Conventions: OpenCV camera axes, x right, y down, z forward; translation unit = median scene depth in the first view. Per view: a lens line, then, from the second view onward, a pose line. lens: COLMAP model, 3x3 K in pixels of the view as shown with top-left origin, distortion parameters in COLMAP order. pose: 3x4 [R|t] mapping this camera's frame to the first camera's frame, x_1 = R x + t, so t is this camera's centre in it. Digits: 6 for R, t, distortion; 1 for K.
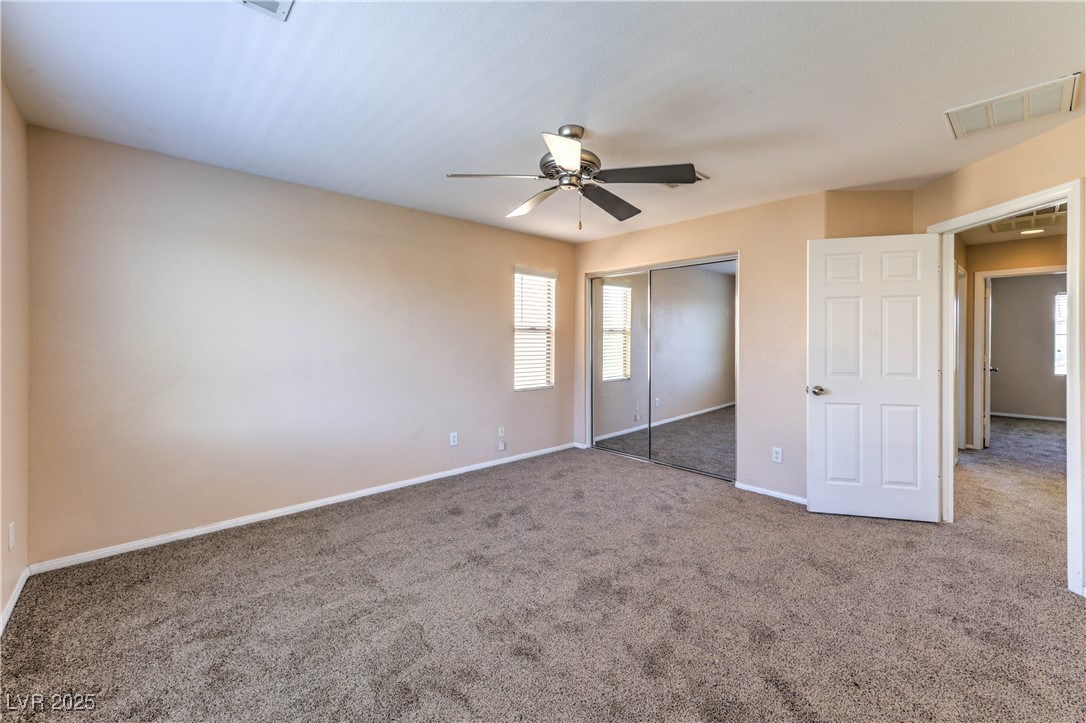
lens RADIAL K [[434.8, 0, 543.4], [0, 434.8, 353.5], [0, 0, 1]] dist [0.003077, -0.000343]
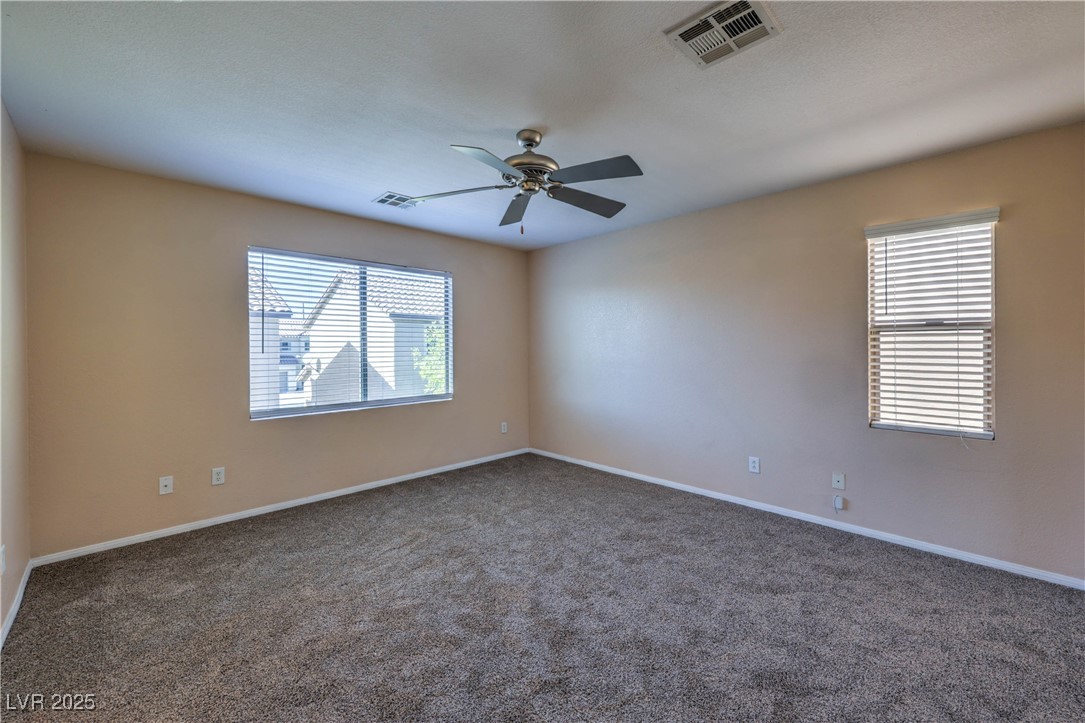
lens RADIAL K [[434.4, 0, 544.8], [0, 434.4, 354.2], [0, 0, 1]] dist [0.003077, -0.000343]
pose [[0.044387, 0.015173, -0.998899, 0.805150], [-0.024321, 0.999605, 0.014103, -0.021508], [0.998718, 0.023668, 0.044738, 0.744323]]
